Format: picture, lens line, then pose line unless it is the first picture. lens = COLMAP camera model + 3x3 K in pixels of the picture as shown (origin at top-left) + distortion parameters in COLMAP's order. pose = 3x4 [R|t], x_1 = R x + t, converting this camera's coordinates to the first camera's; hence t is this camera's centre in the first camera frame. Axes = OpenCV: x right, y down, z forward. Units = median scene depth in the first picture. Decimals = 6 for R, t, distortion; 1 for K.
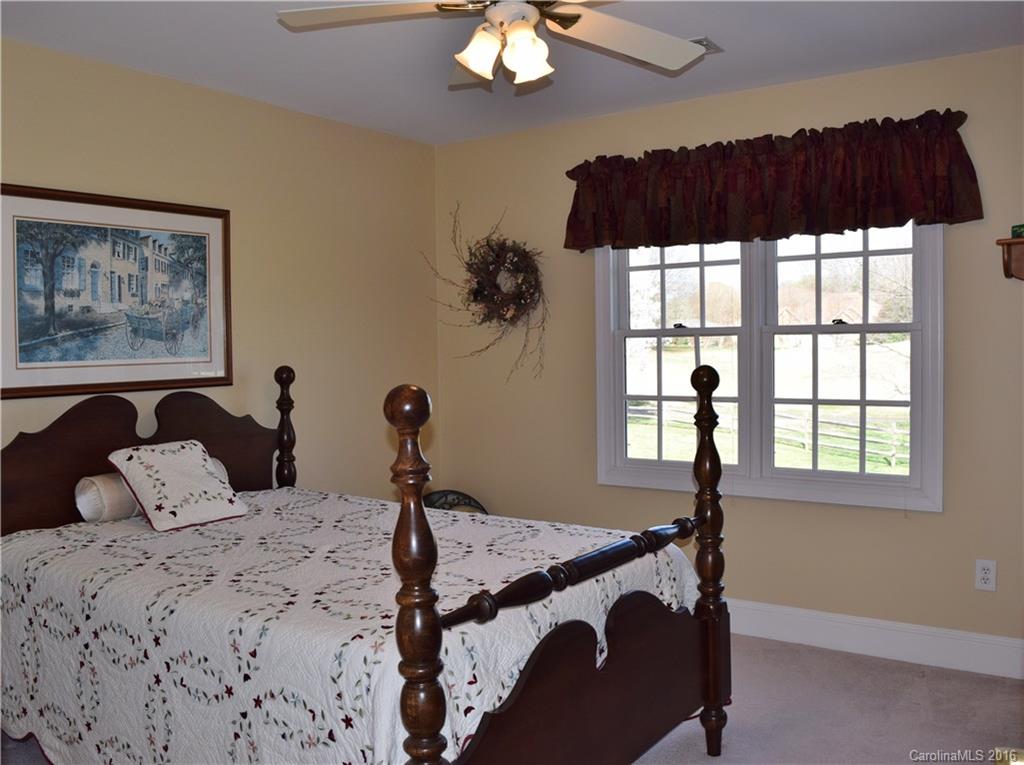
lens RADIAL K [[923.6, 0, 512.0], [0, 923.6, 382.5], [0, 0, 1]] dist [-0.000053, -0.000025]
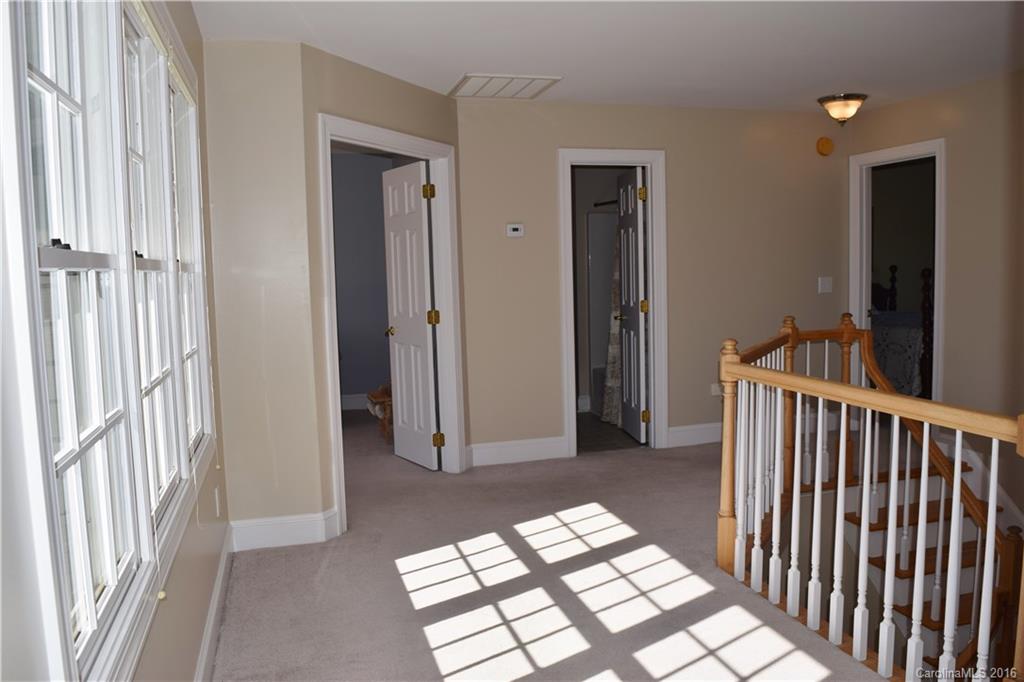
lens RADIAL K [[810.7, 0, 512.0], [0, 810.7, 341.0], [0, 0, 1]] dist [-0.093605, 0.024554]
pose [[0.782632, 0.049973, -0.620476, 0.314351], [-0.004566, 0.997206, 0.074556, 0.034473], [0.622468, -0.055516, 0.780674, -1.443955]]
